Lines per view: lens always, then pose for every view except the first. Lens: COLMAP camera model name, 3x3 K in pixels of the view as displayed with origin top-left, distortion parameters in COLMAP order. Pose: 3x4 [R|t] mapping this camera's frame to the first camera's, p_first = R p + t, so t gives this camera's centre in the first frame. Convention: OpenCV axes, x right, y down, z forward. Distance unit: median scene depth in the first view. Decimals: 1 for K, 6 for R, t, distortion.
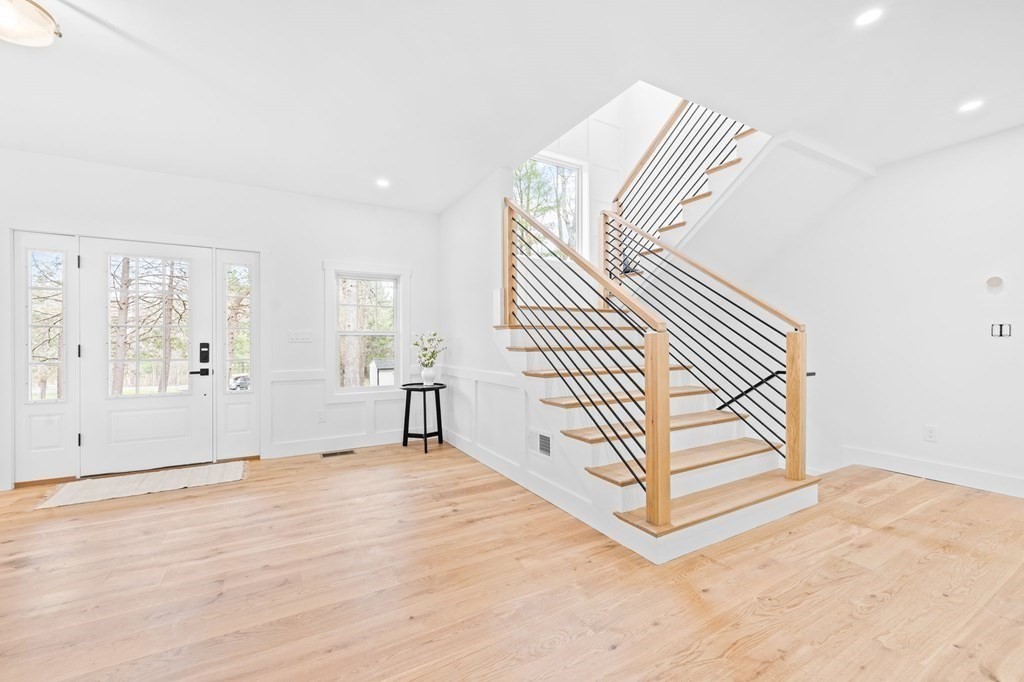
lens RADIAL K [[420.7, 0, 512.0], [0, 420.7, 341.0], [0, 0, 1]] dist [-0.001835, -0.000189]
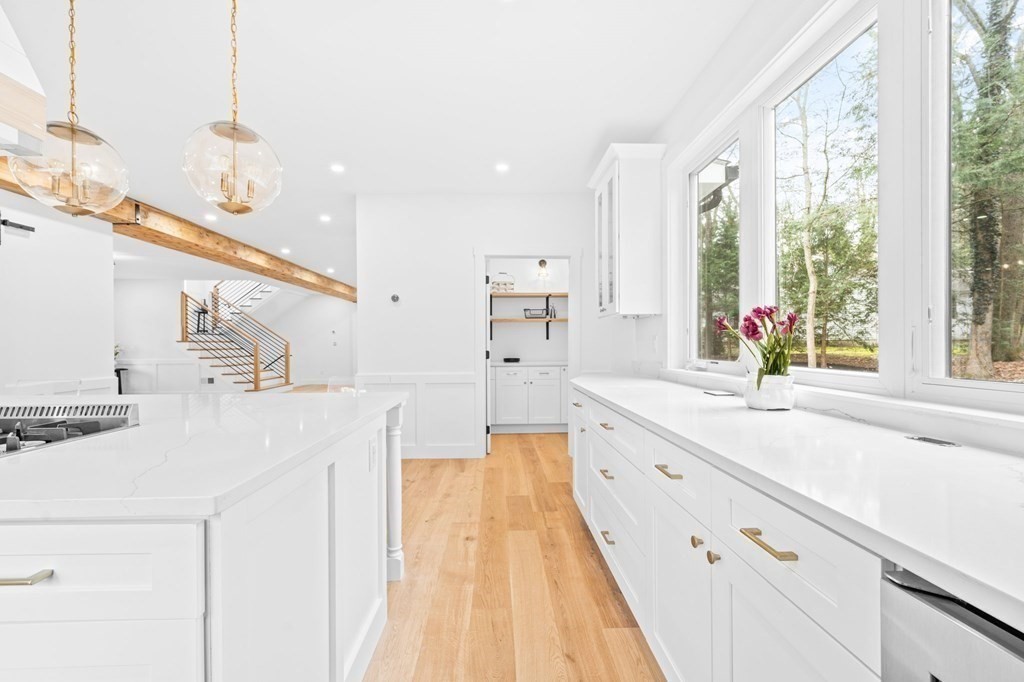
lens RADIAL K [[420.7, 0, 512.0], [0, 420.7, 341.0], [0, 0, 1]] dist [-0.001835, -0.000189]
pose [[0.454721, 0.008748, 0.890591, -1.525337], [0.002975, 0.999931, -0.011341, -0.000177], [-0.890629, 0.007807, 0.454663, -2.161155]]
